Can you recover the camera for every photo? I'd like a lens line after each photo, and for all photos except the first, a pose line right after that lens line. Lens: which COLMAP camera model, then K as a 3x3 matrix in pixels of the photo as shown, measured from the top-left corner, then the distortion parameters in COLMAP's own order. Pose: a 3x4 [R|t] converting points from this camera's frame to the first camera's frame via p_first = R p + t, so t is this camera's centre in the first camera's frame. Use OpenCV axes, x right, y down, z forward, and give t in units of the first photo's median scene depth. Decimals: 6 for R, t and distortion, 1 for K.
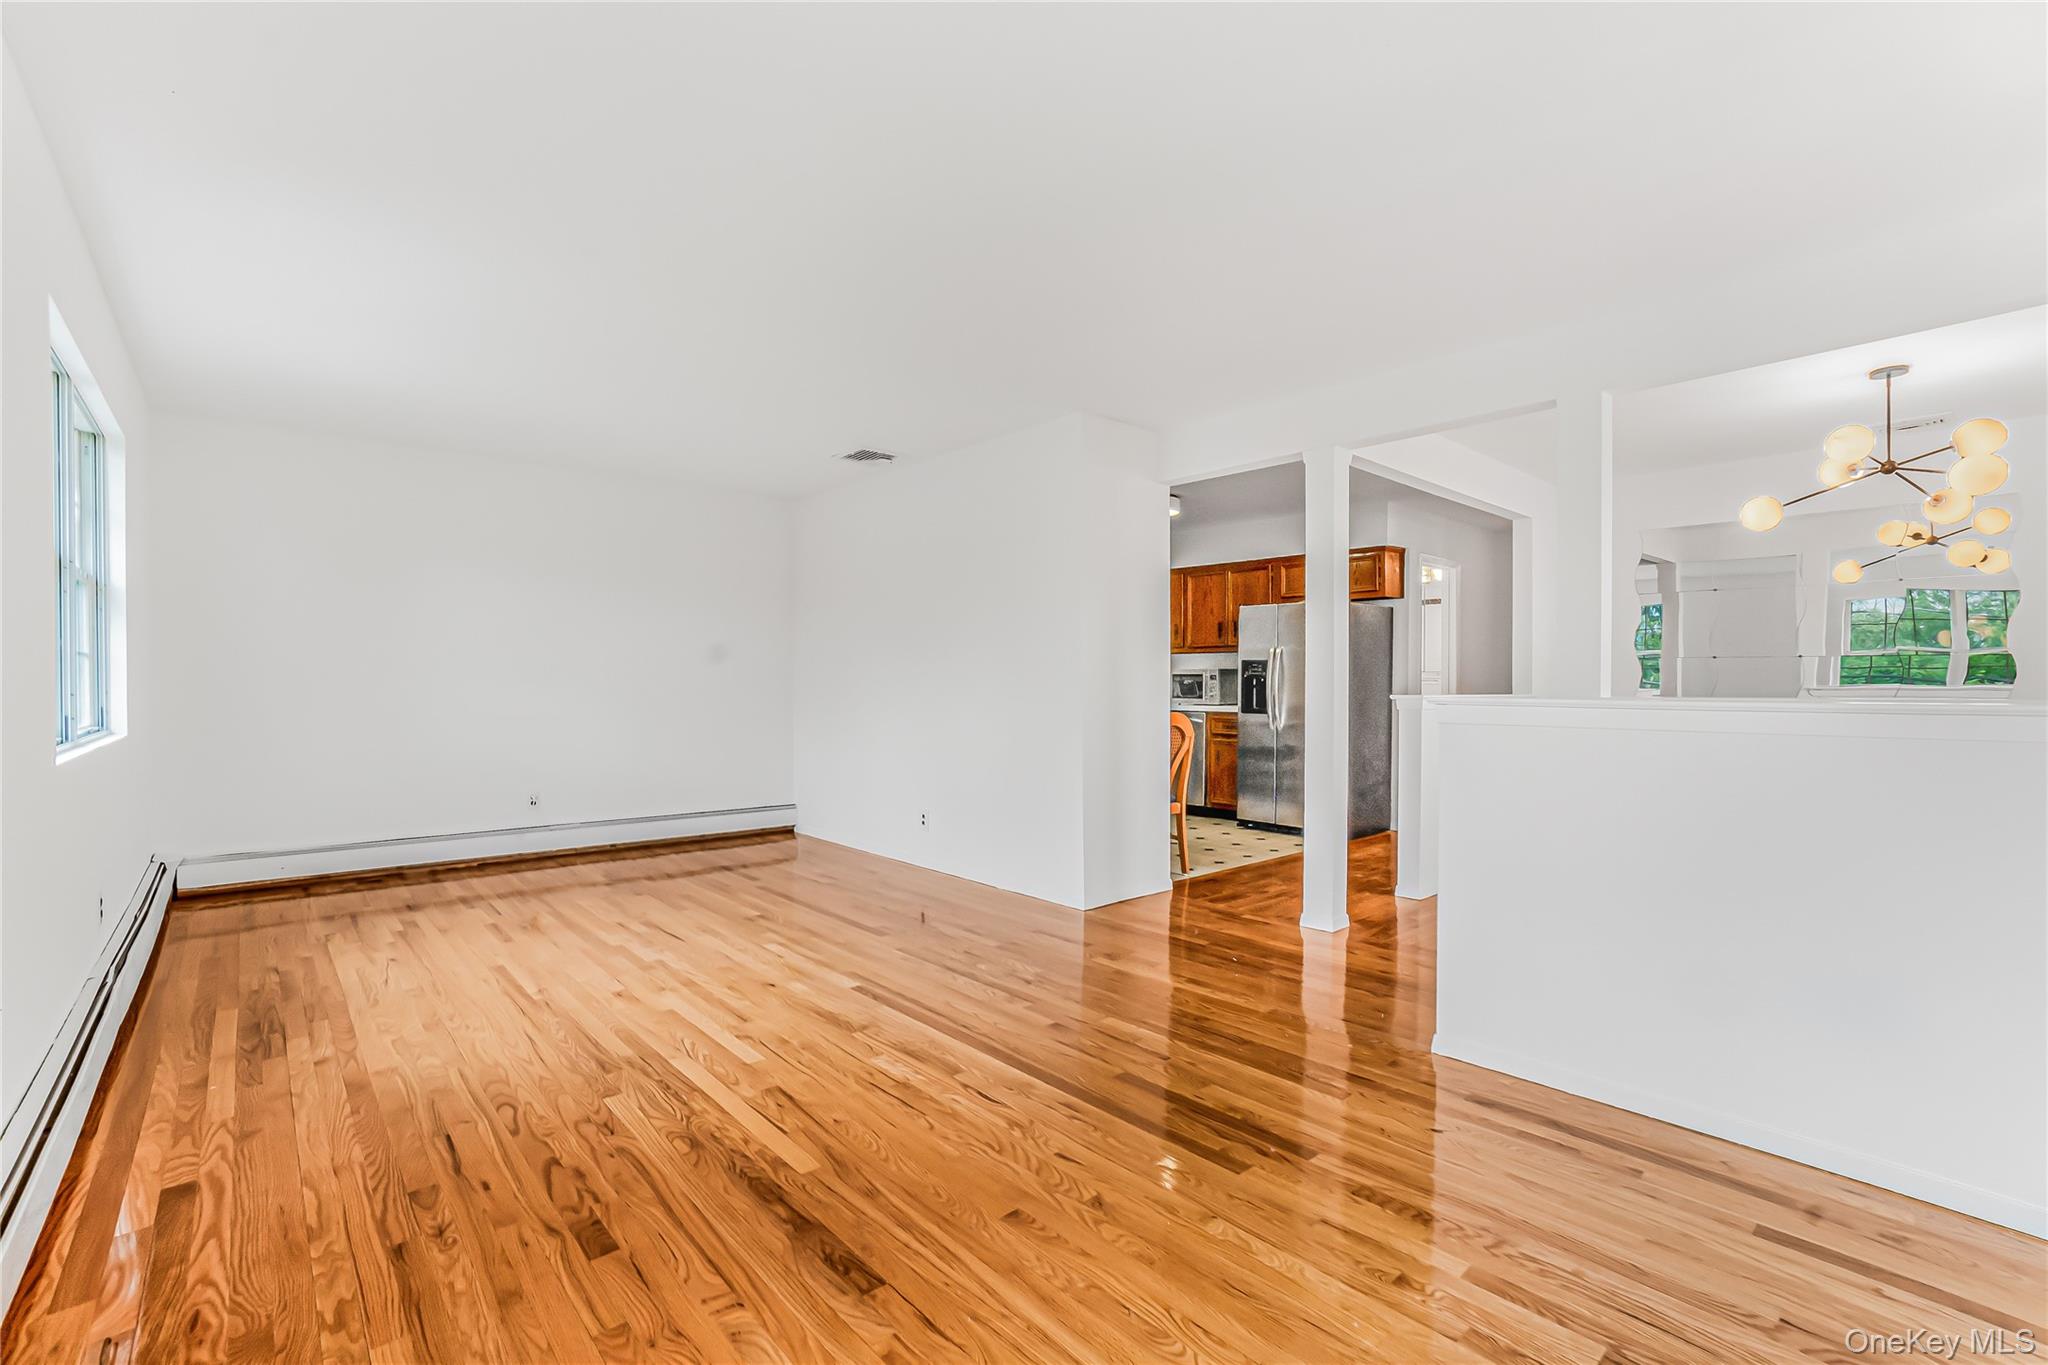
lens RADIAL K [[919.1, 0, 1029.8], [0, 919.1, 698.4], [0, 0, 1]] dist [-0.048315, 0.000133]
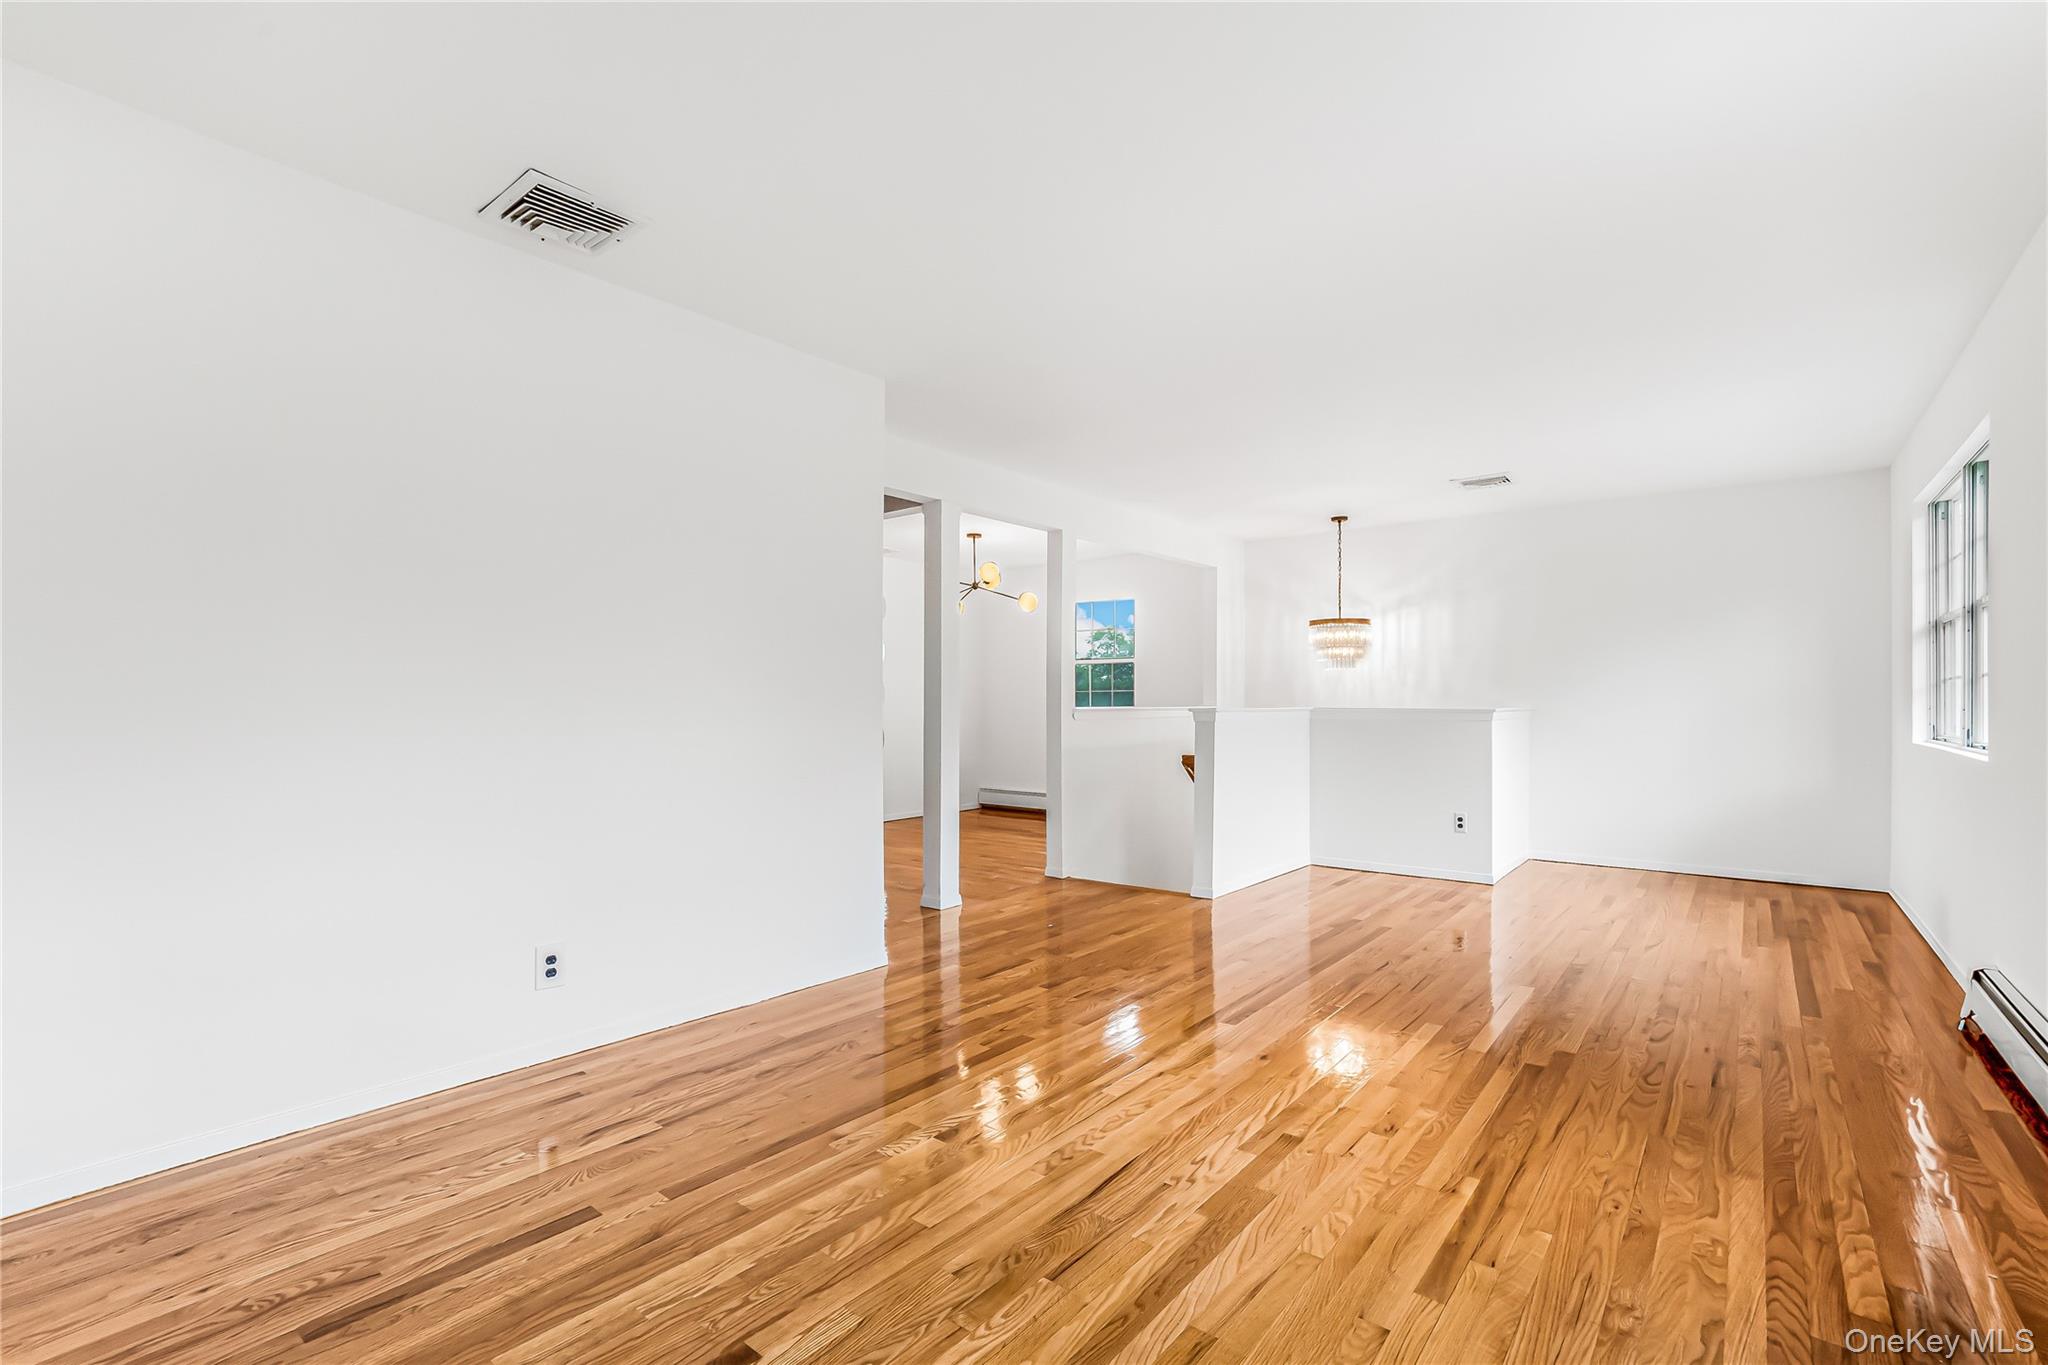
lens RADIAL K [[919.1, 0, 1029.8], [0, 919.1, 698.4], [0, 0, 1]] dist [-0.048315, 0.000133]
pose [[-0.170615, 0.007763, 0.985307, -1.095590], [0.019190, 0.999805, -0.004554, -0.014794], [-0.985151, 0.018131, -0.170731, 1.378298]]
